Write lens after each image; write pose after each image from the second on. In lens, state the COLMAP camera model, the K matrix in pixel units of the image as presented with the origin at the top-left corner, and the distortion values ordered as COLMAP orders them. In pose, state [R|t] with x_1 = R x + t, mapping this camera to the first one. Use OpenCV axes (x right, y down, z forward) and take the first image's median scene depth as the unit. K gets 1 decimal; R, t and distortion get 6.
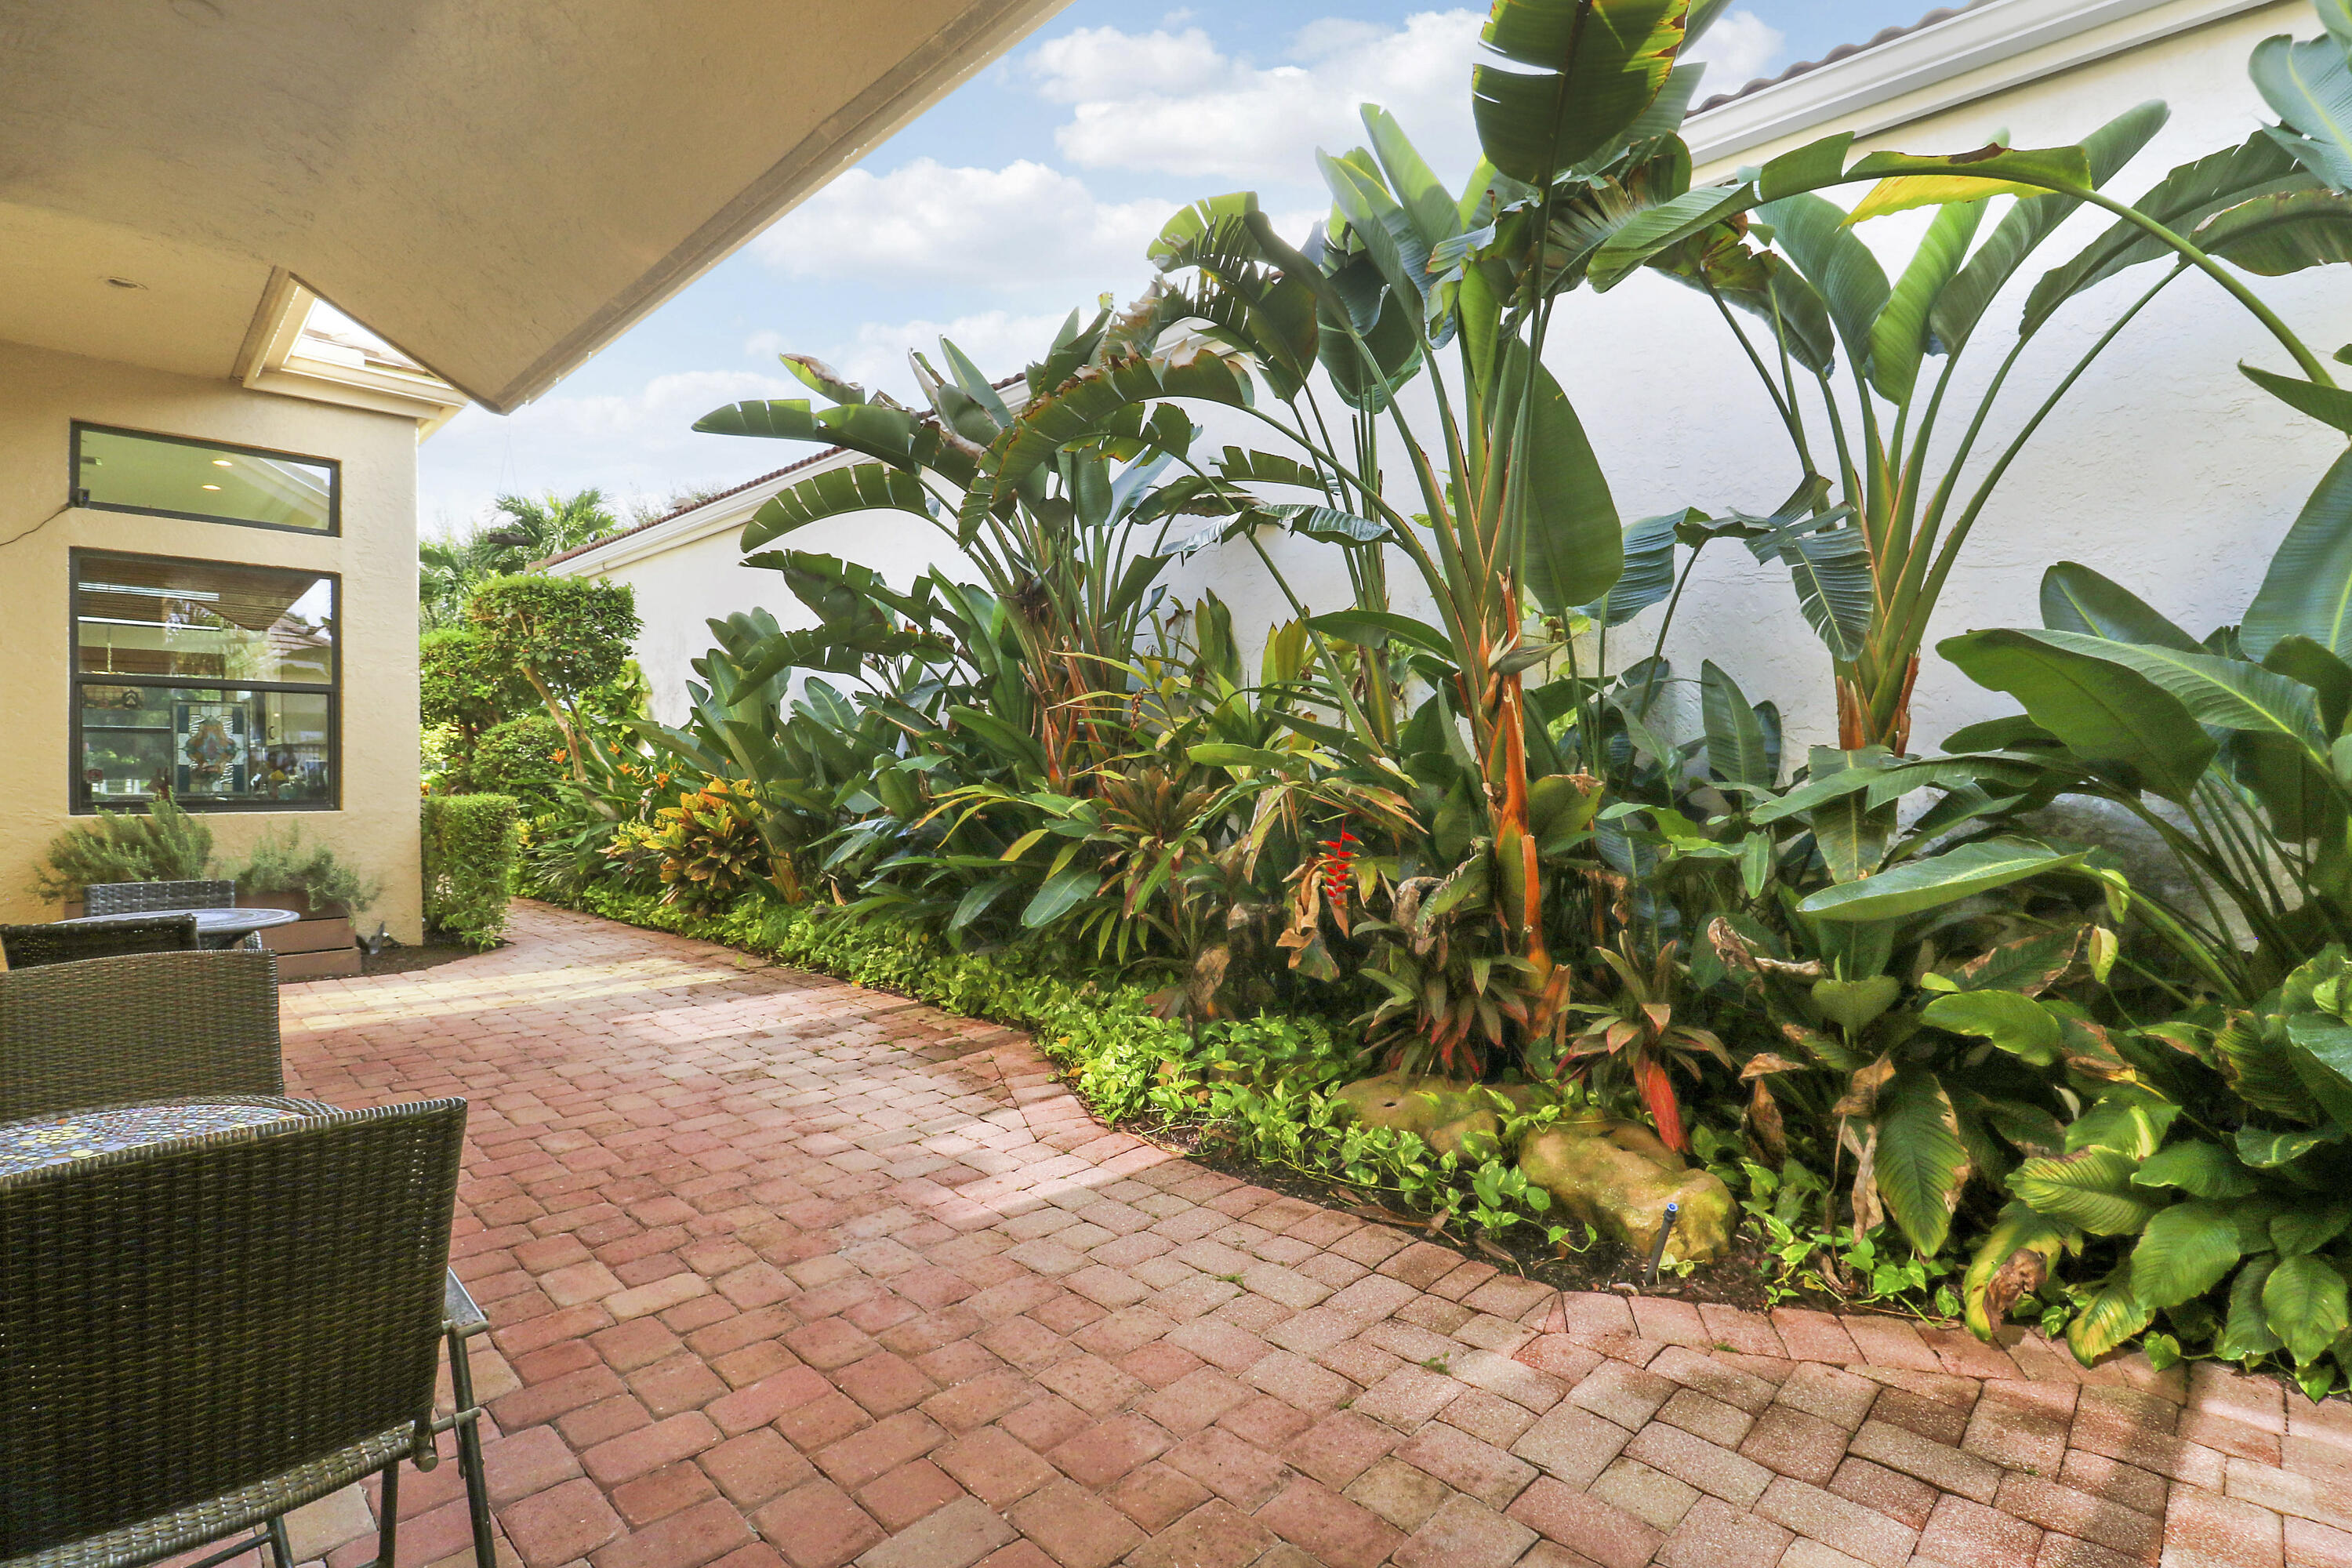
lens RADIAL K [[1101.1, 0, 1175.3], [0, 1101.1, 774.4], [0, 0, 1]] dist [-0.009872, -0.003064]
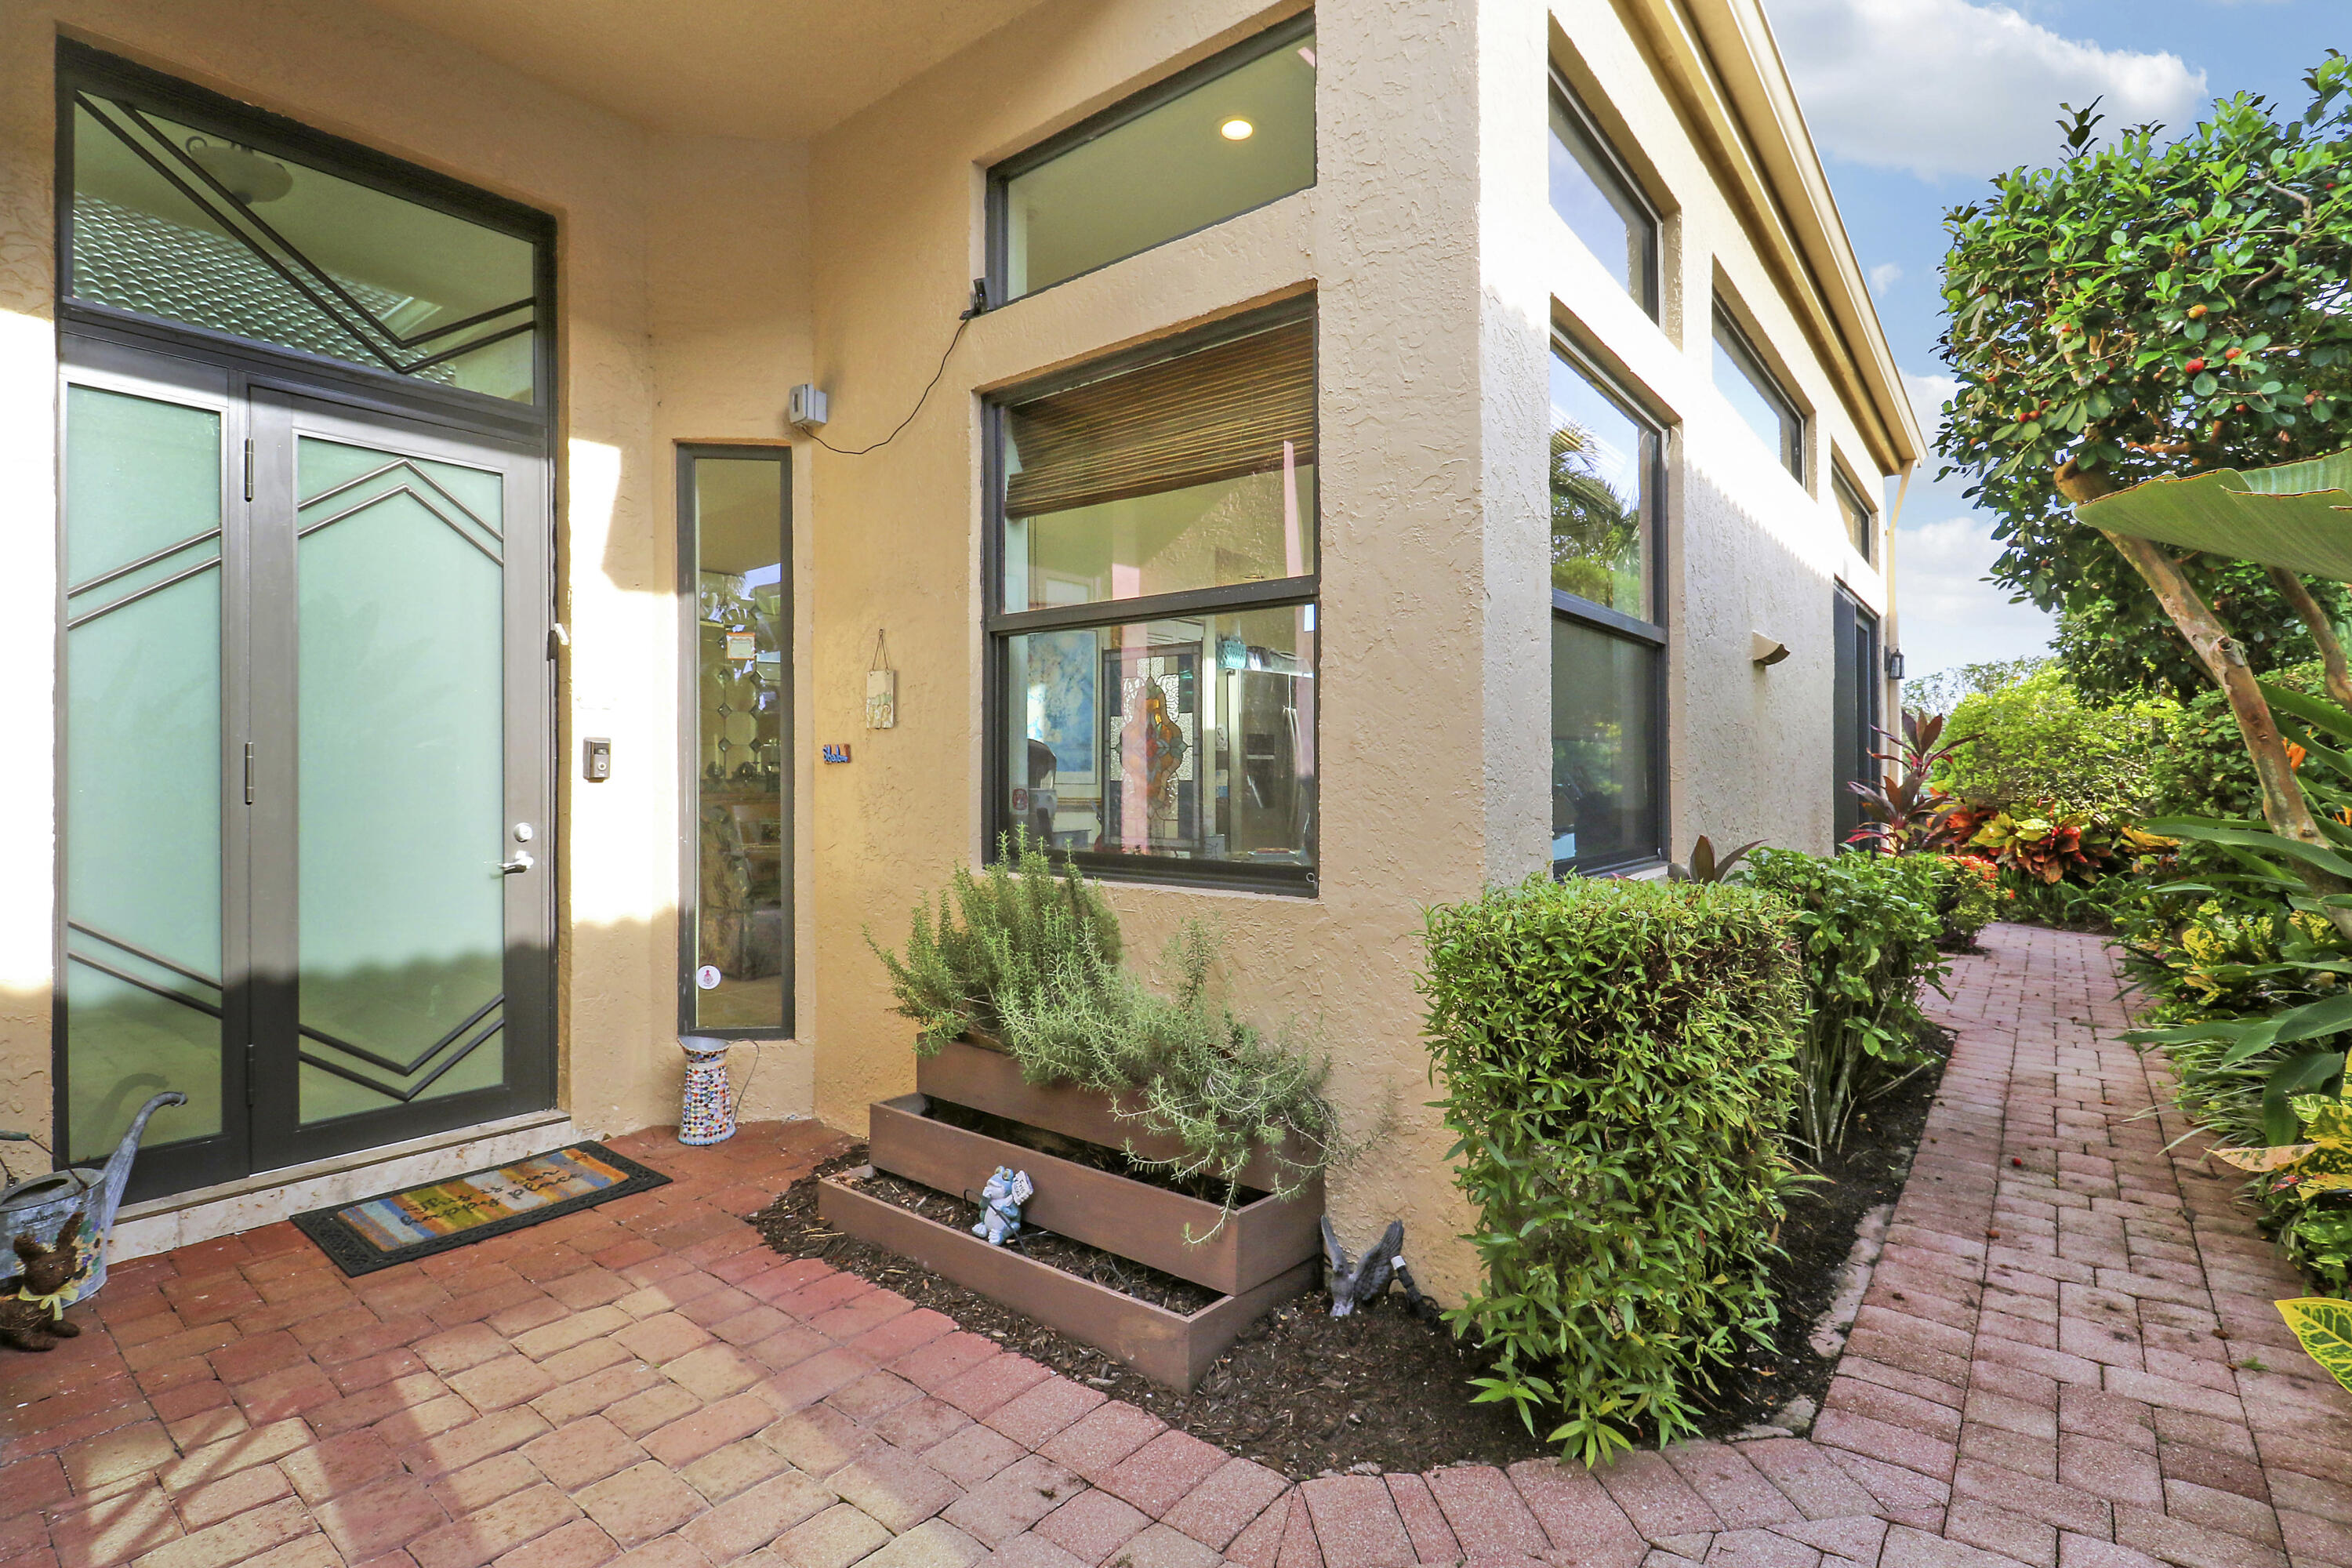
lens RADIAL K [[1101.1, 0, 1163.5], [0, 1101.1, 770.9], [0, 0, 1]] dist [-0.009872, -0.003064]
pose [[0.099428, -0.005425, -0.995030, -0.586489], [-0.007057, 0.999956, -0.006157, -0.014342], [0.995020, 0.007634, 0.099385, 1.383258]]
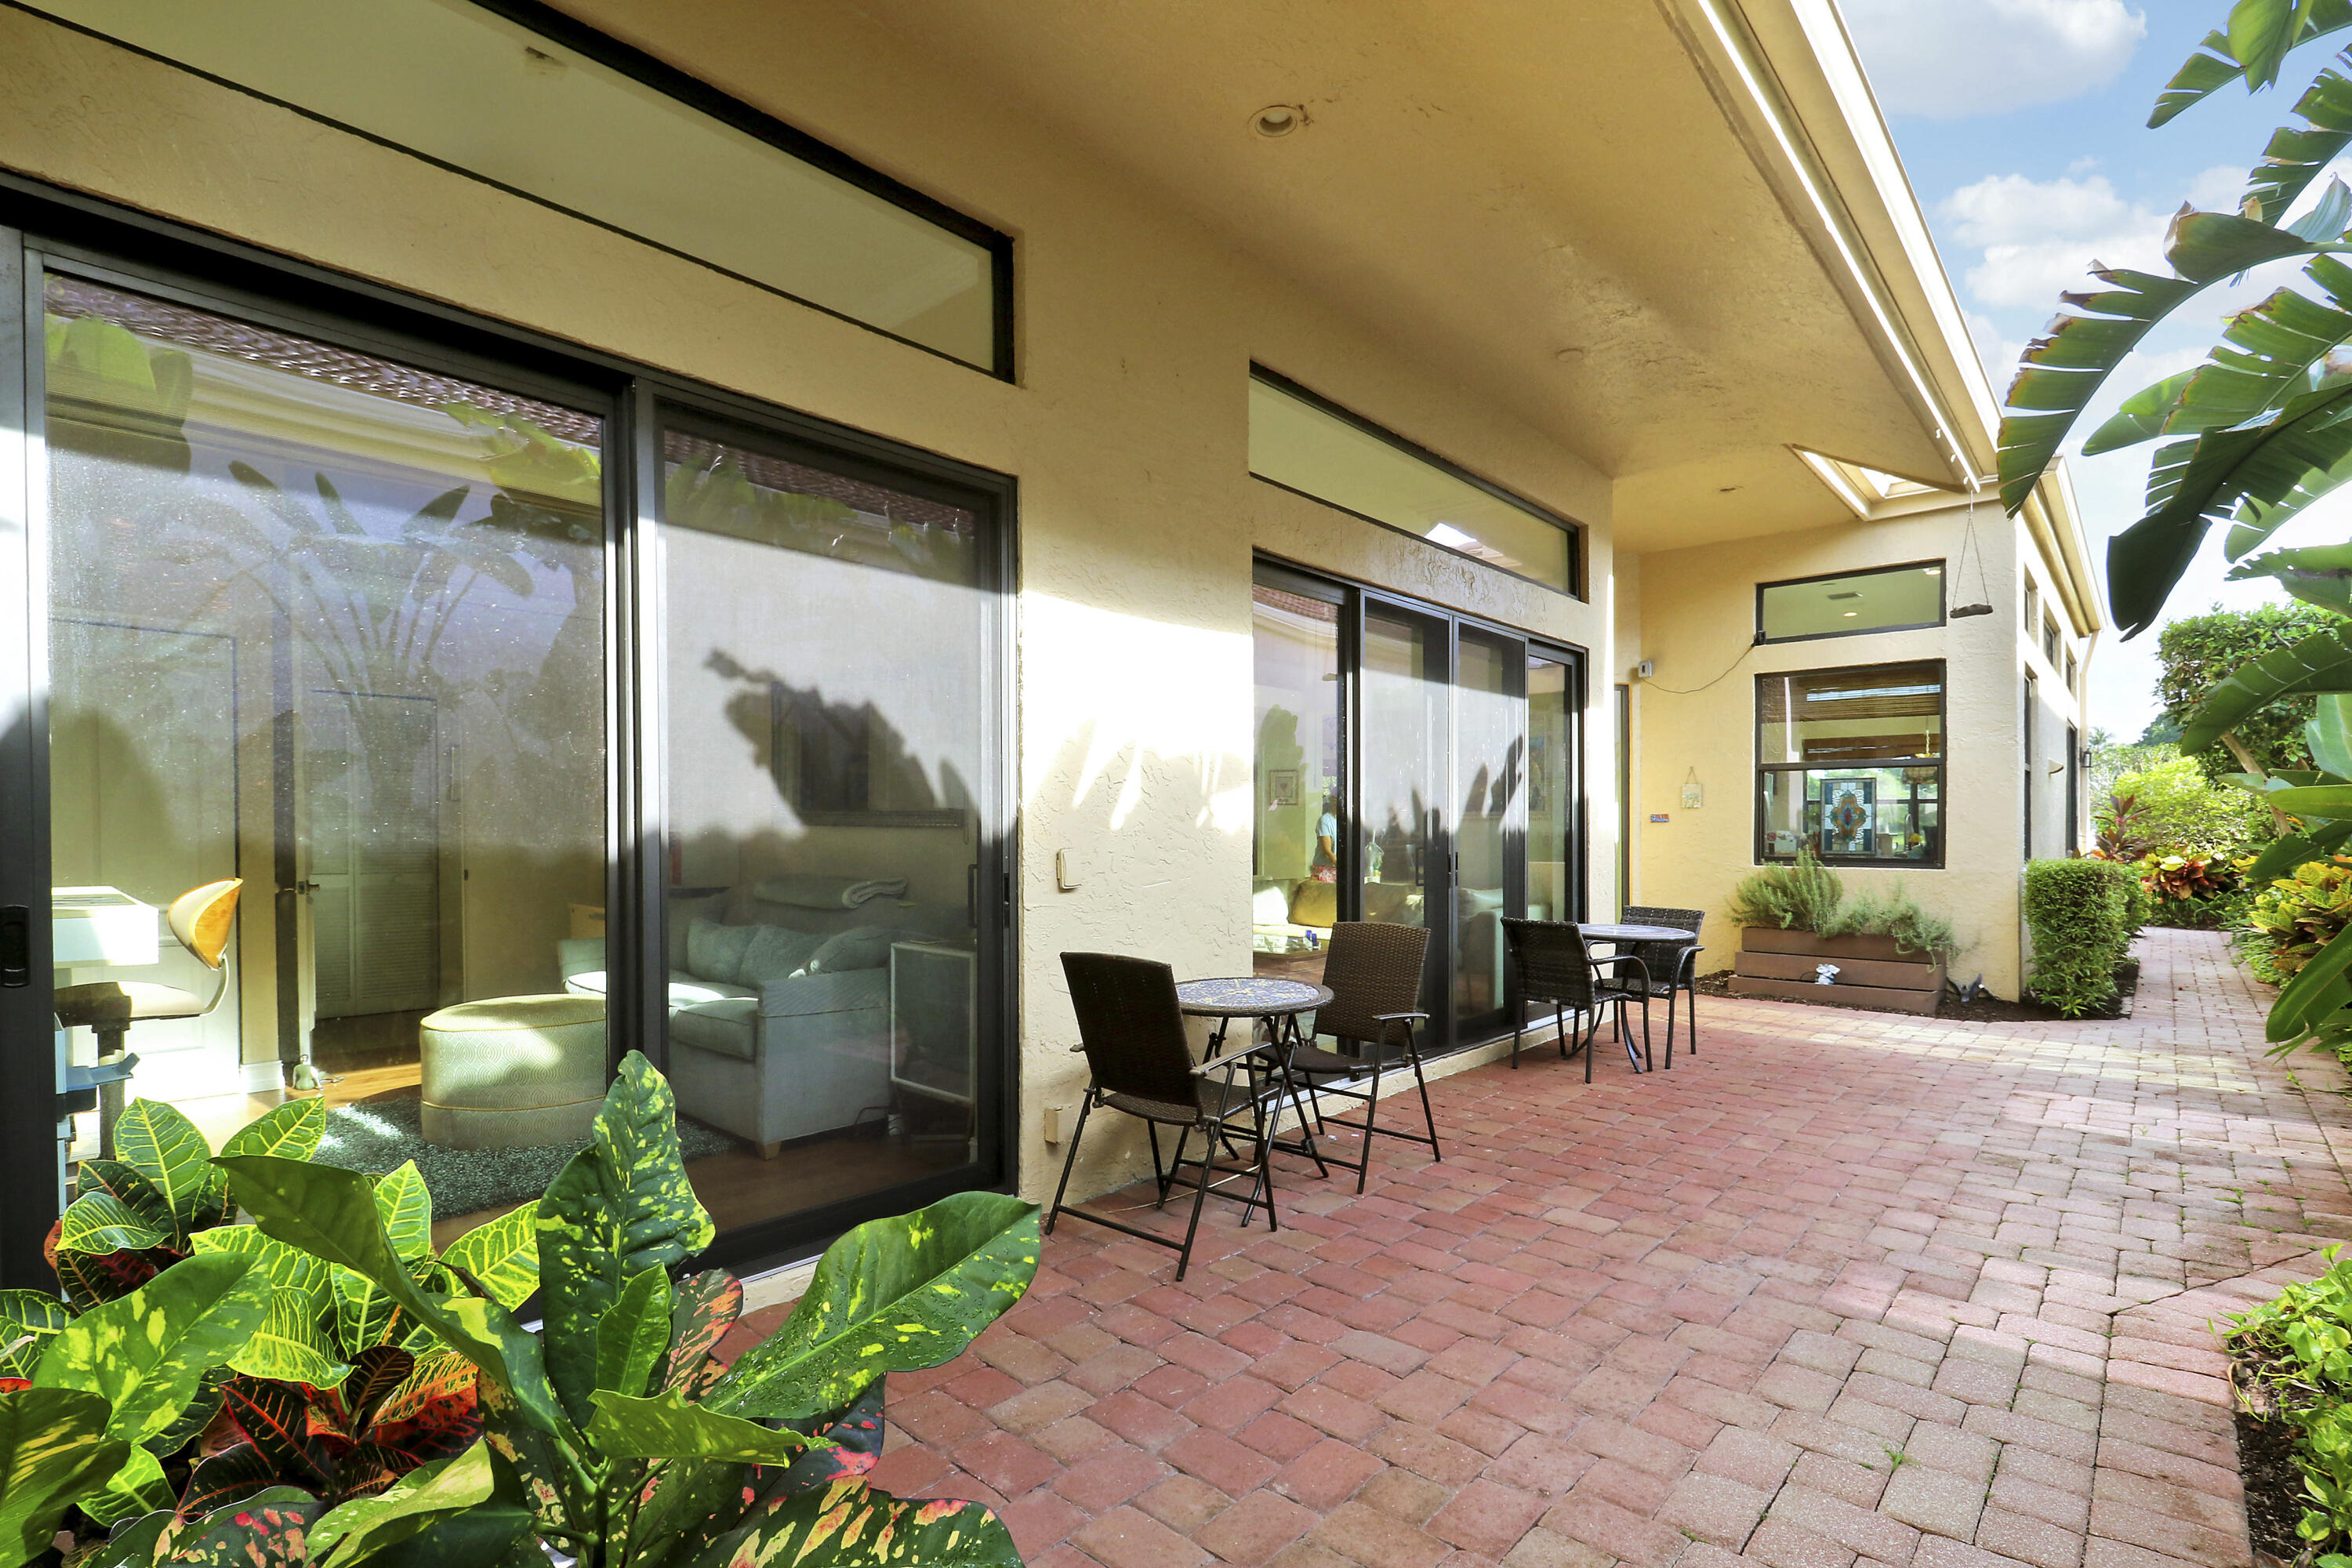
lens RADIAL K [[1101.1, 0, 1187.4], [0, 1101.1, 845.2], [0, 0, 1]] dist [-0.009872, -0.003064]
pose [[0.052169, 0.010557, -0.998582, 0.483859], [-0.005306, 0.999933, 0.010294, 0.001041], [0.998624, 0.004762, 0.052221, 0.254116]]
